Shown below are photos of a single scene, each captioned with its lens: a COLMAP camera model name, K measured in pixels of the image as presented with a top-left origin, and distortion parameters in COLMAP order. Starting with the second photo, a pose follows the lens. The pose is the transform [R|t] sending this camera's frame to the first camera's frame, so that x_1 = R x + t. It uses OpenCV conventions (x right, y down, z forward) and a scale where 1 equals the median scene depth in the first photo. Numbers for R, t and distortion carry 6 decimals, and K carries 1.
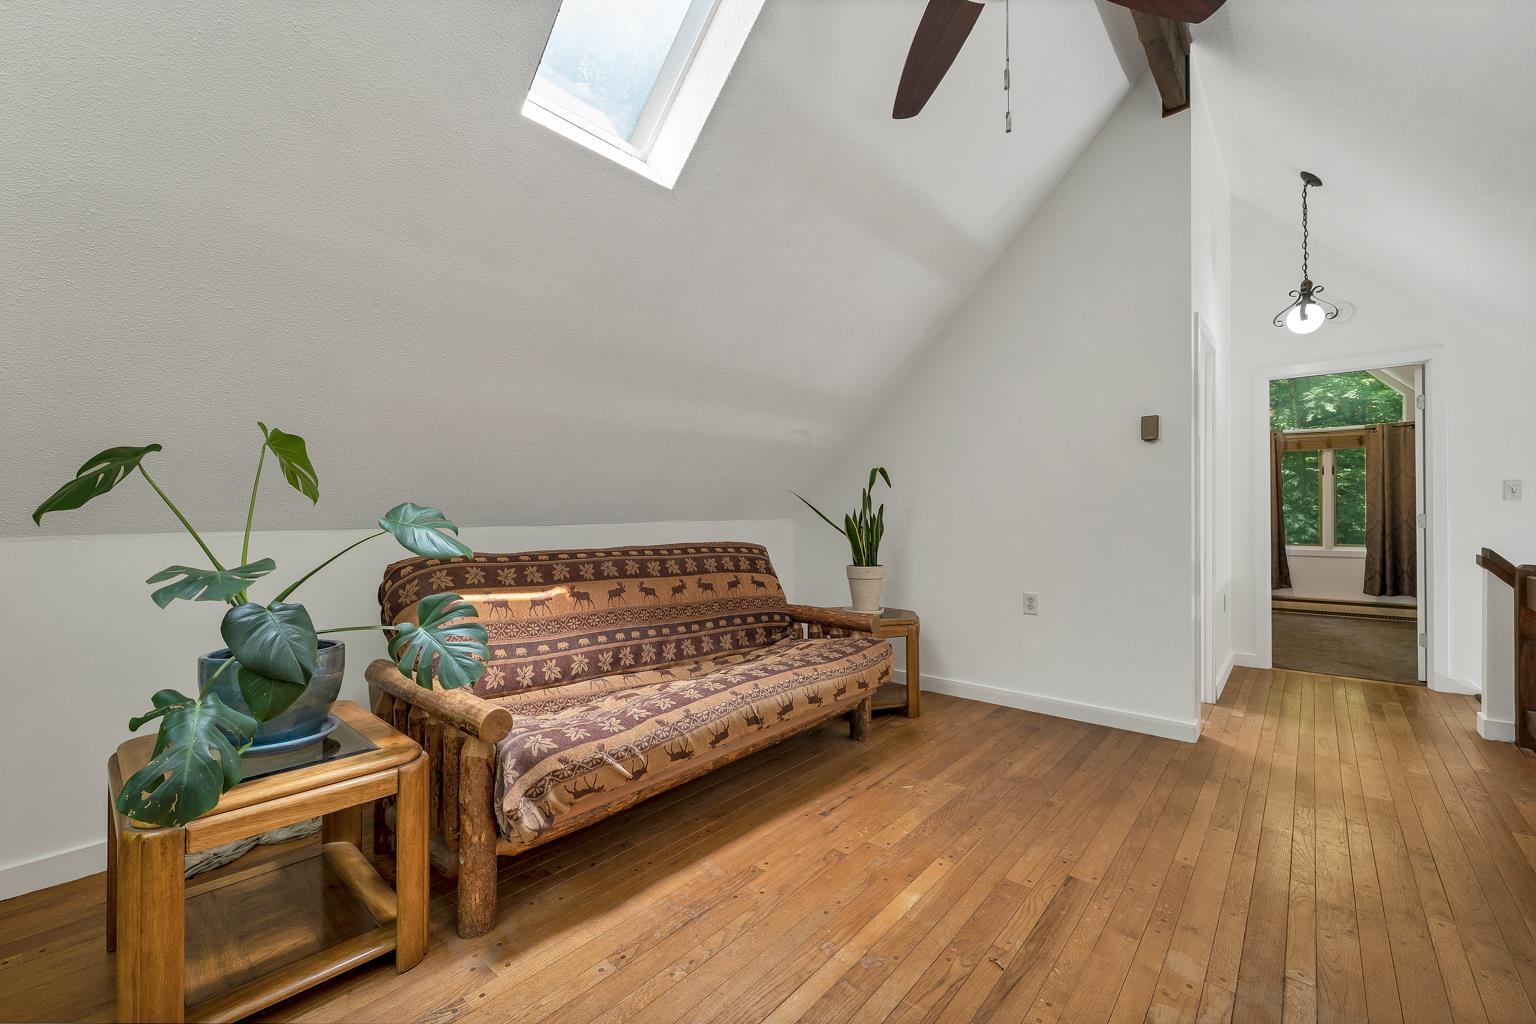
lens RADIAL K [[632.8, 0, 776.0], [0, 632.8, 509.0], [0, 0, 1]] dist [0.000593, -0.000107]
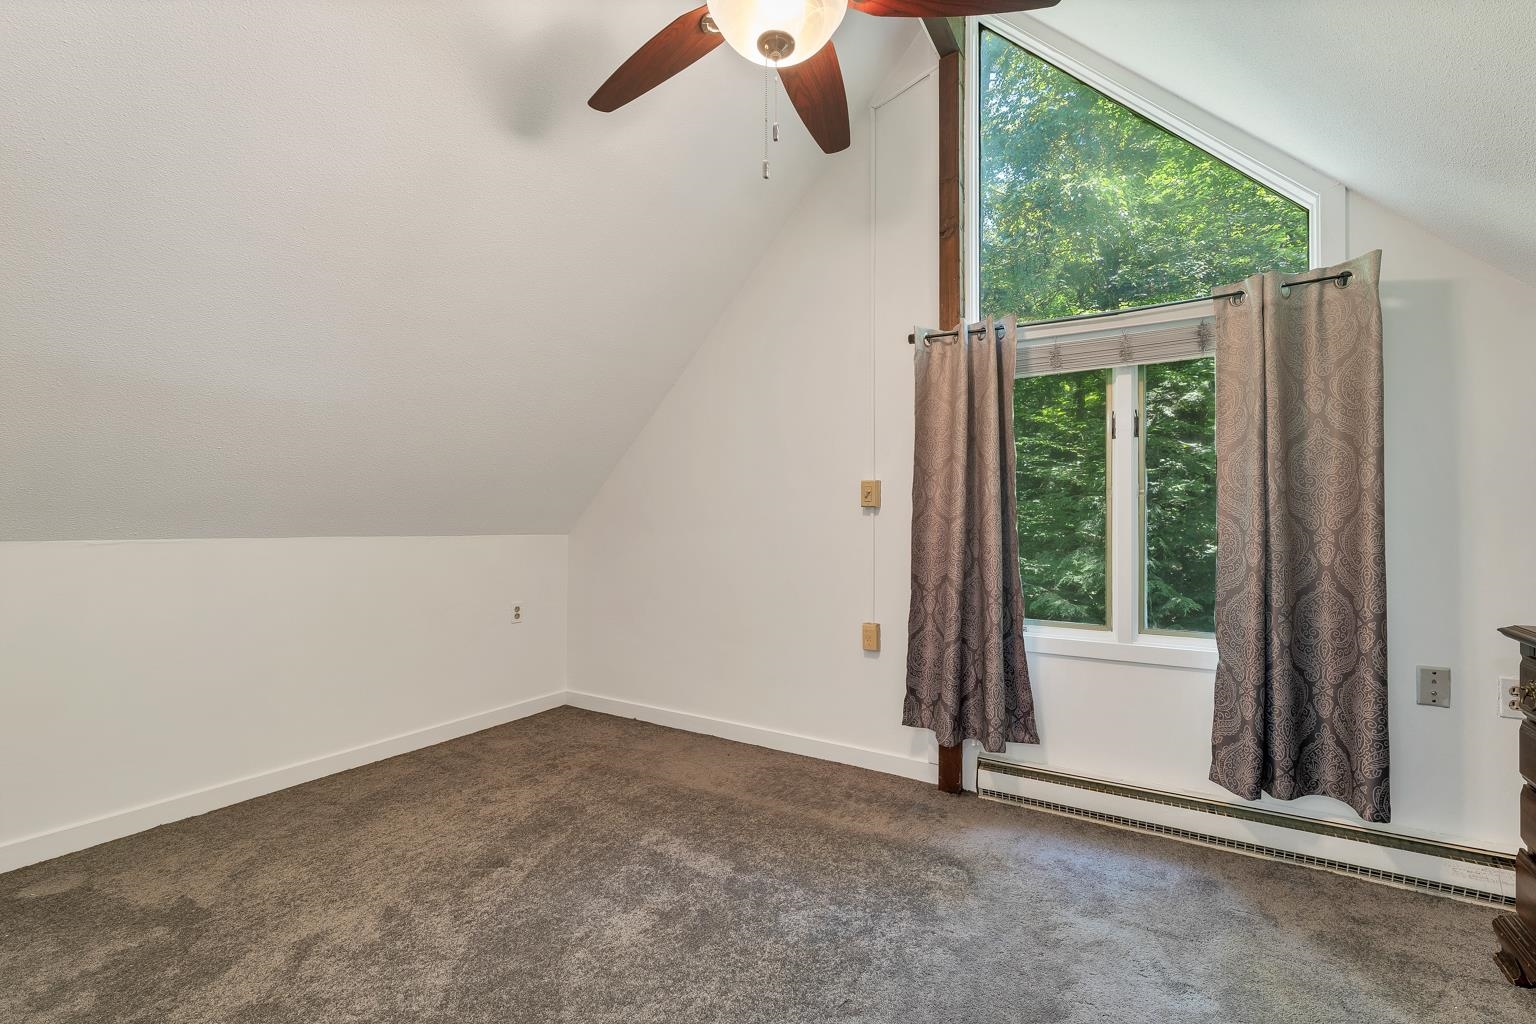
lens RADIAL K [[652.8, 0, 763.0], [0, 652.8, 515.4], [0, 0, 1]] dist [-0.001703, -0.000281]
pose [[0.987860, 0.003149, 0.155317, 0.632207], [-0.001125, 0.999913, -0.013120, -0.003325], [-0.155345, 0.012786, 0.987778, 0.686776]]
